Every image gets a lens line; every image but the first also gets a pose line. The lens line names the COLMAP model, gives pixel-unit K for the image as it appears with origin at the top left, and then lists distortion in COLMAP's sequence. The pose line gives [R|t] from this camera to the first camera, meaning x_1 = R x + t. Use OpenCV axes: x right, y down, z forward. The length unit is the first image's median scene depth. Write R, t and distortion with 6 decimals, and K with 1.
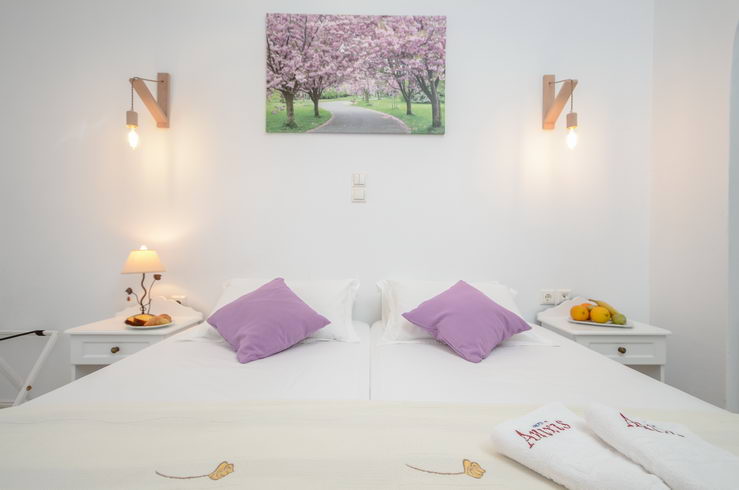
lens RADIAL K [[378.6, 0, 369.8], [0, 378.6, 247.7], [0, 0, 1]] dist [0.015842, 0.000271]
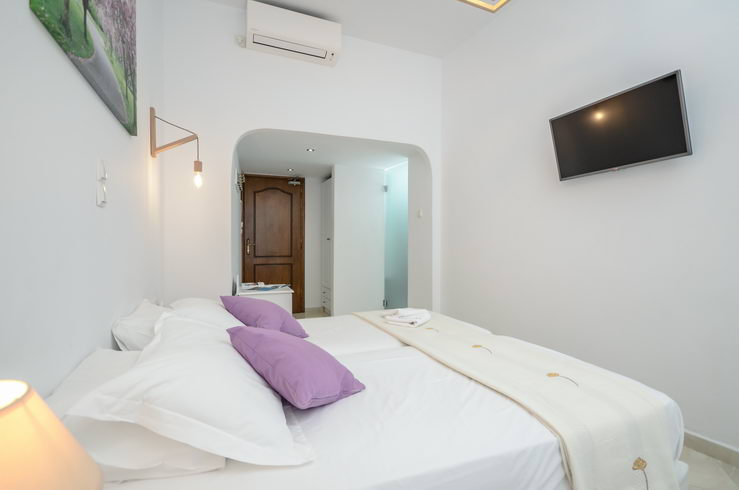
lens RADIAL K [[350.2, 0, 371.6], [0, 350.2, 244.5], [0, 0, 1]] dist [-0.000368, 0.000293]
pose [[-0.392469, -0.006666, 0.919741, -0.741648], [-0.003131, 0.999978, 0.005912, -0.062120], [-0.919760, -0.000560, -0.392481, 0.825825]]
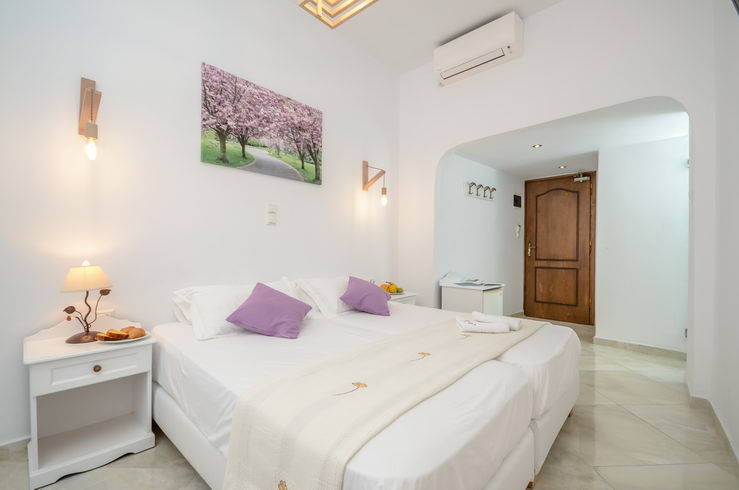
lens RADIAL K [[322.0, 0, 371.1], [0, 322.0, 248.0], [0, 0, 1]] dist [-0.003296, -0.000601]
pose [[0.677243, 0.002264, 0.735756, -0.653141], [-0.005265, 0.999985, 0.001769, -0.040090], [-0.735741, -0.005071, 0.677244, -0.066989]]
